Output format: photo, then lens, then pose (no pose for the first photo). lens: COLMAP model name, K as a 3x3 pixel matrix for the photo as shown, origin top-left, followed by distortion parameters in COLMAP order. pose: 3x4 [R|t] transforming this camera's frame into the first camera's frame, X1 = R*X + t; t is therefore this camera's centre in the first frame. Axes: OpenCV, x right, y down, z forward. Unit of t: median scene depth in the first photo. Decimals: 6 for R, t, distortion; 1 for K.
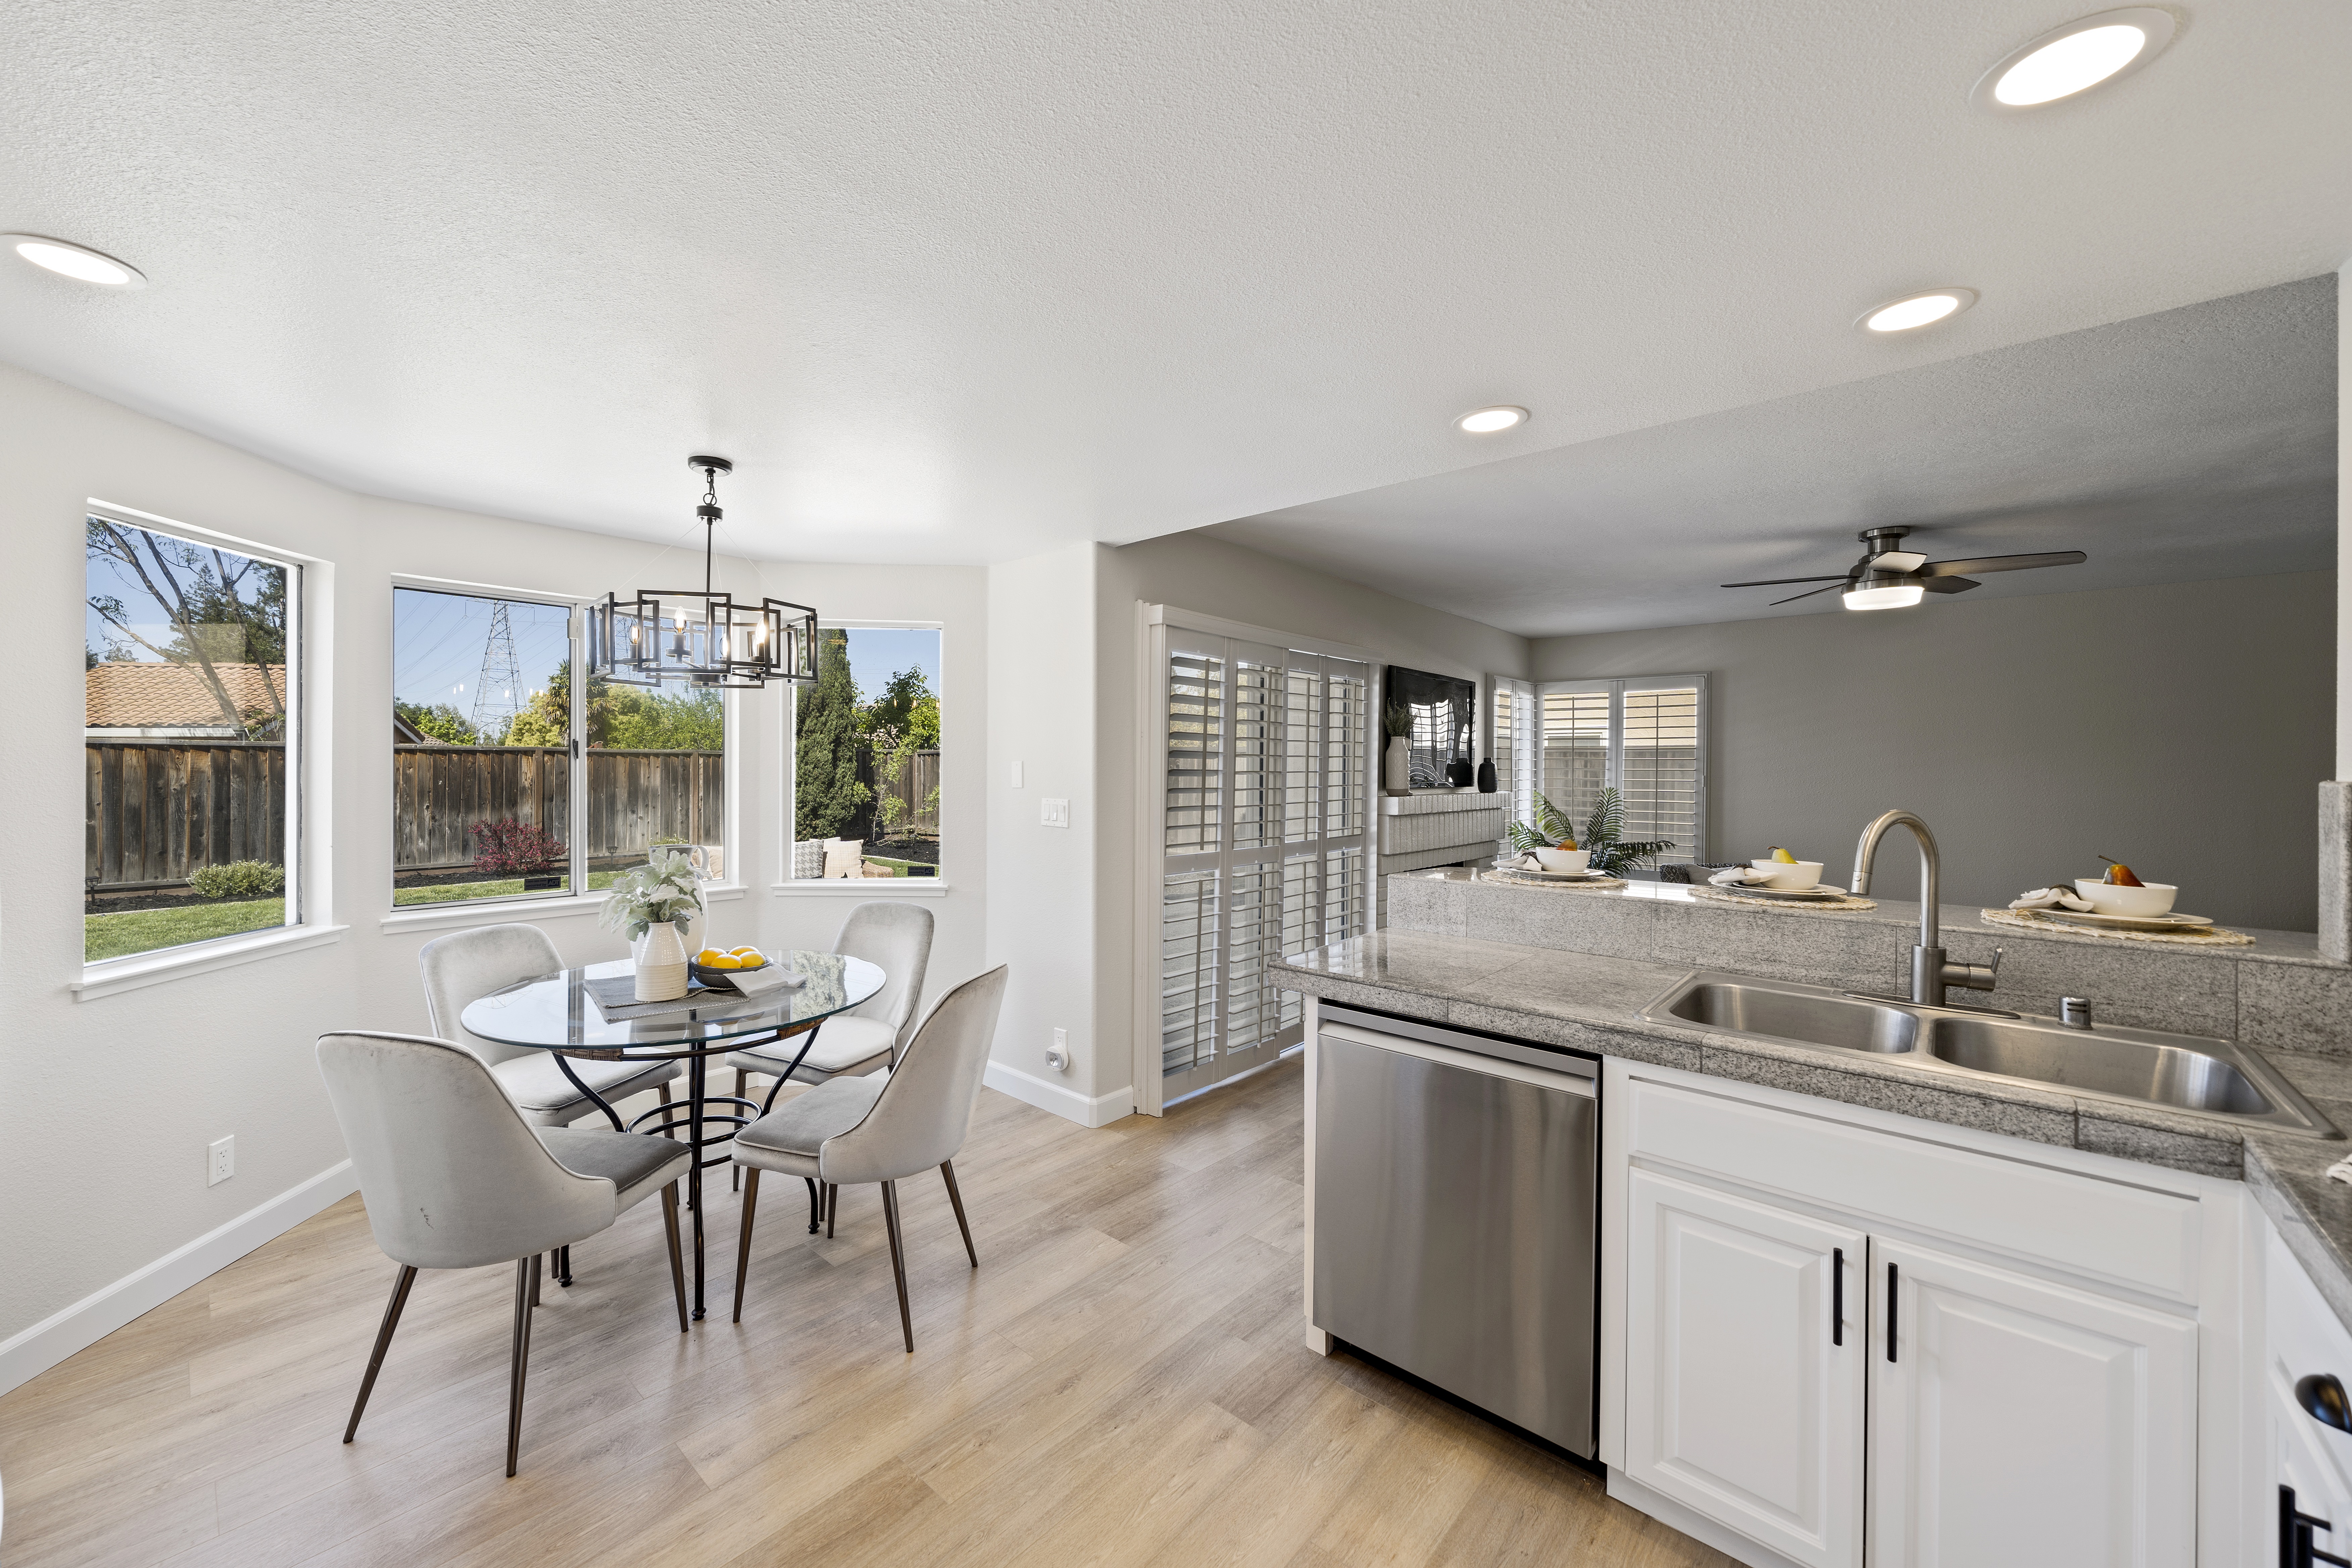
lens RADIAL K [[917.8, 0, 1158.5], [0, 917.8, 769.6], [0, 0, 1]] dist [-0.001620, -0.000190]
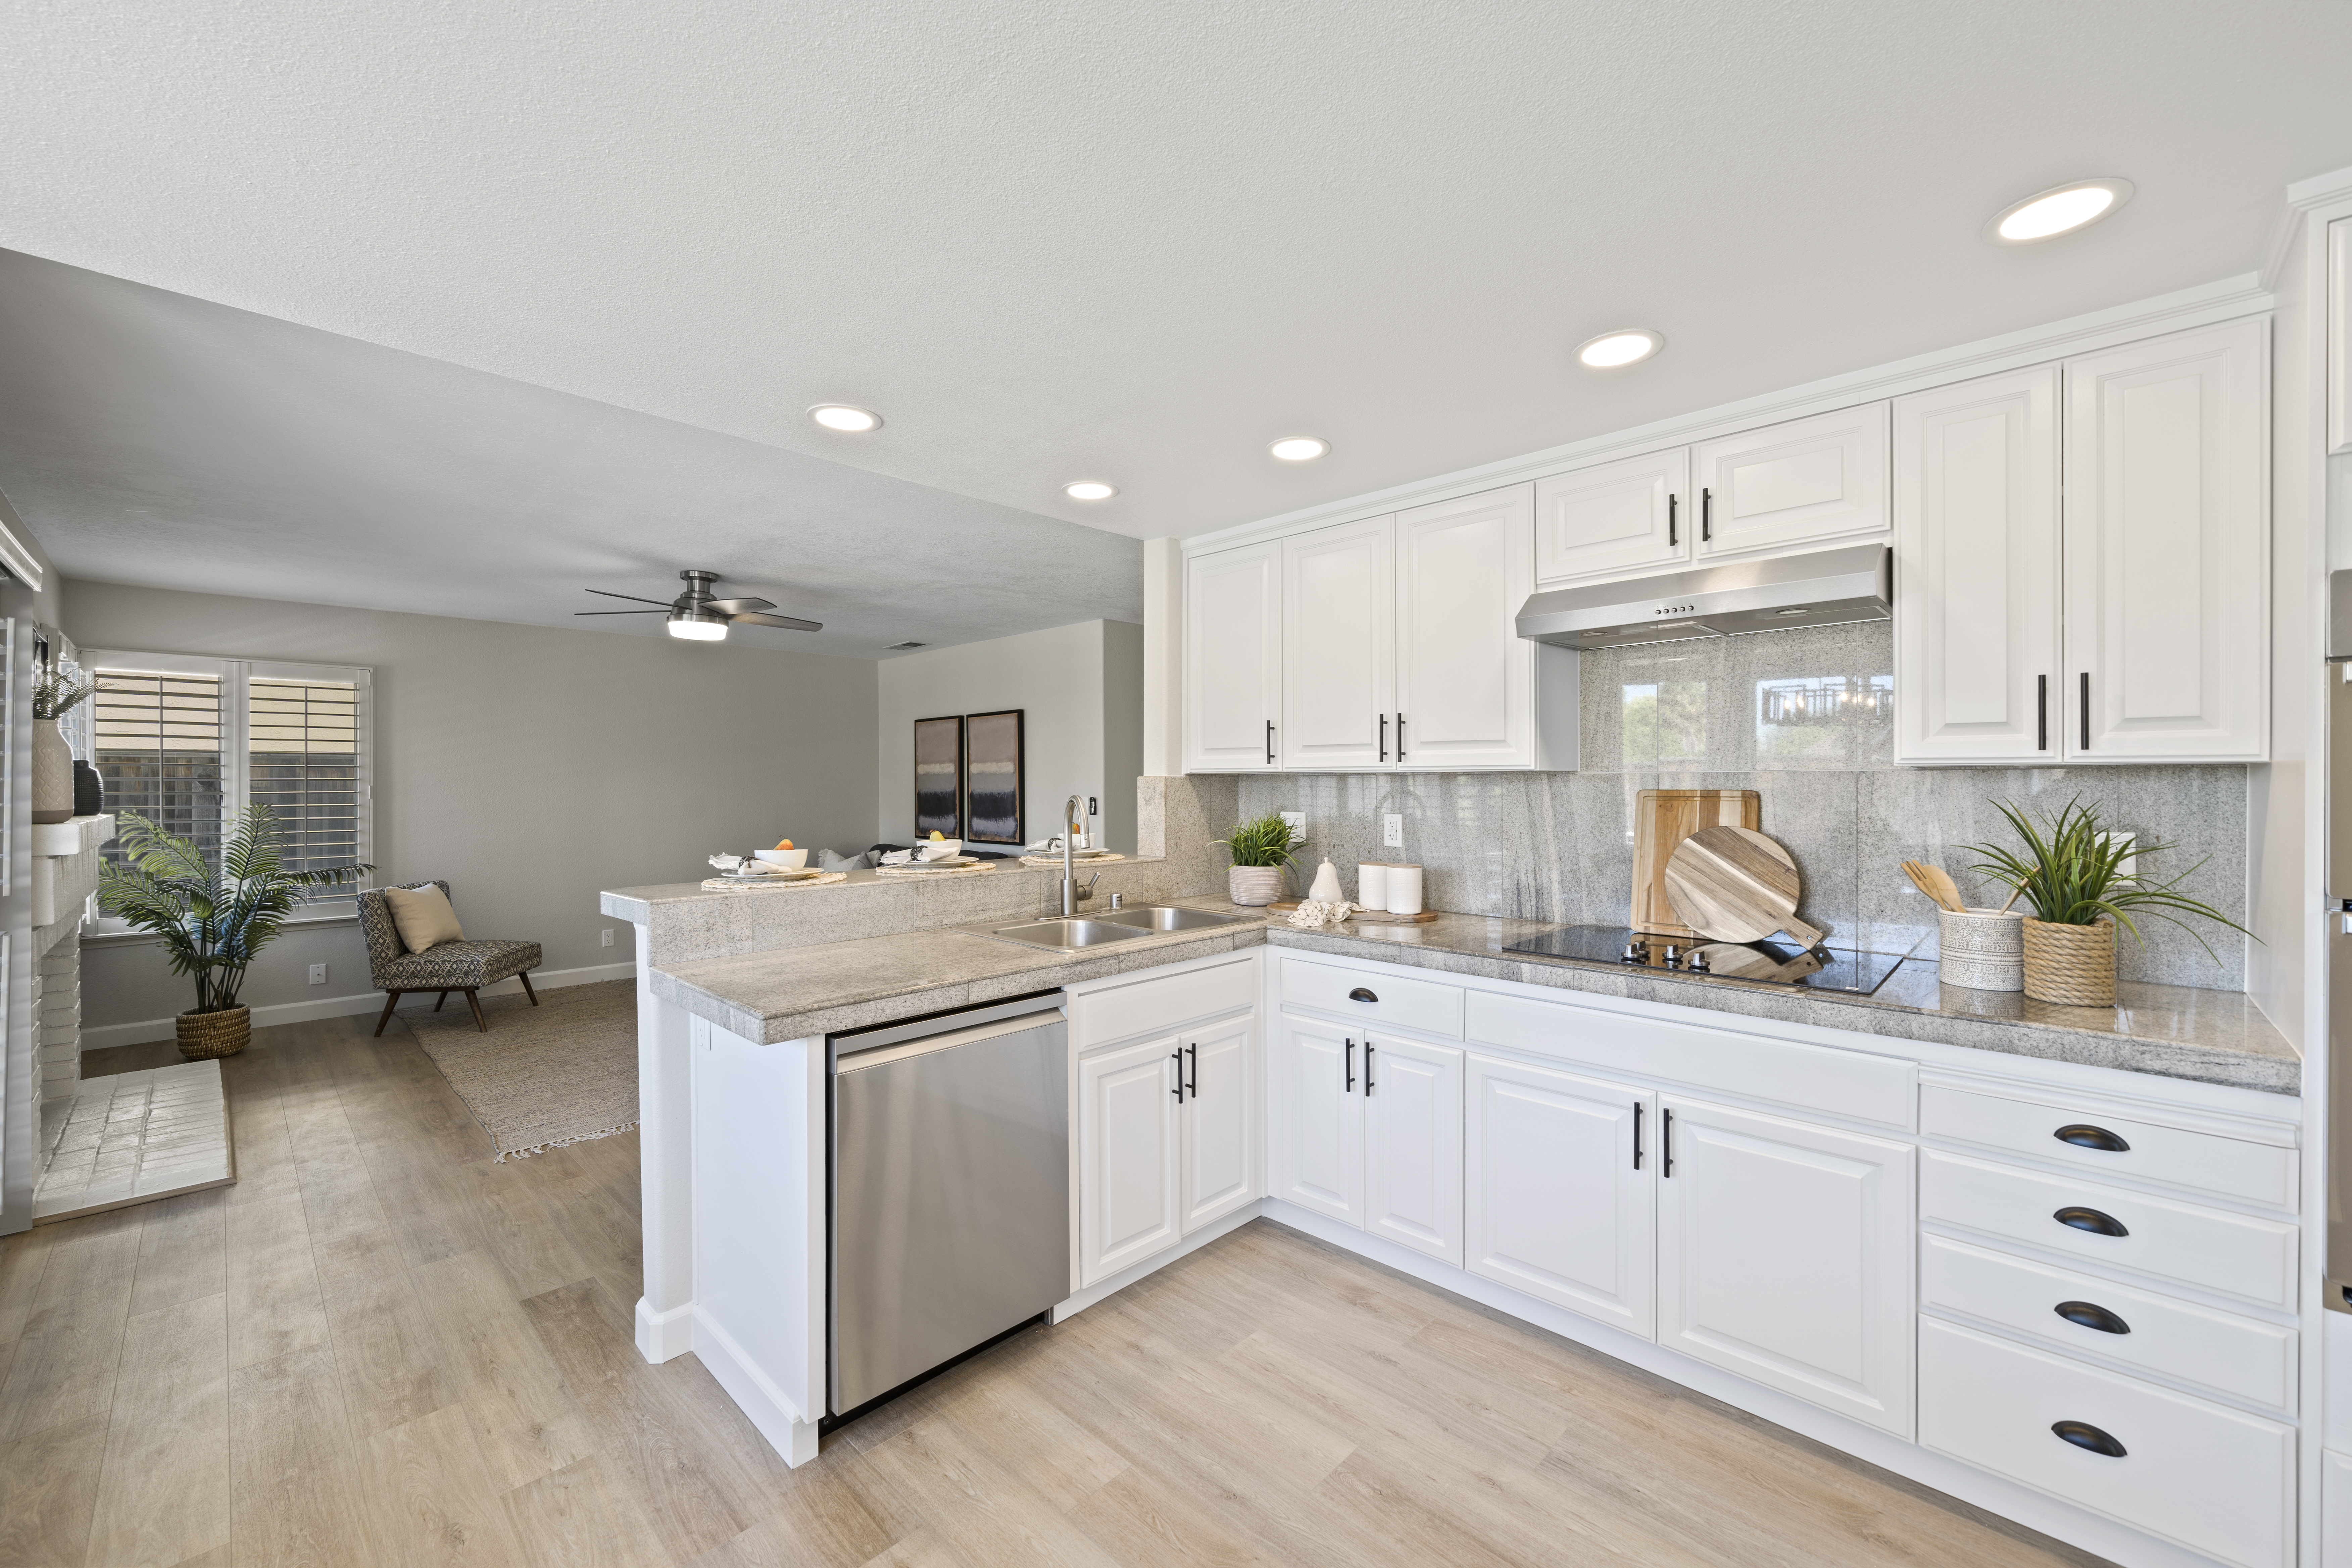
lens RADIAL K [[912.3, 0, 1159.5], [0, 912.3, 786.9], [0, 0, 1]] dist [-0.002415, -0.000166]
pose [[0.053040, -0.010763, 0.998534, -0.632122], [0.007402, 0.999919, 0.010384, 0.011057], [-0.998565, 0.006840, 0.053116, 0.621210]]
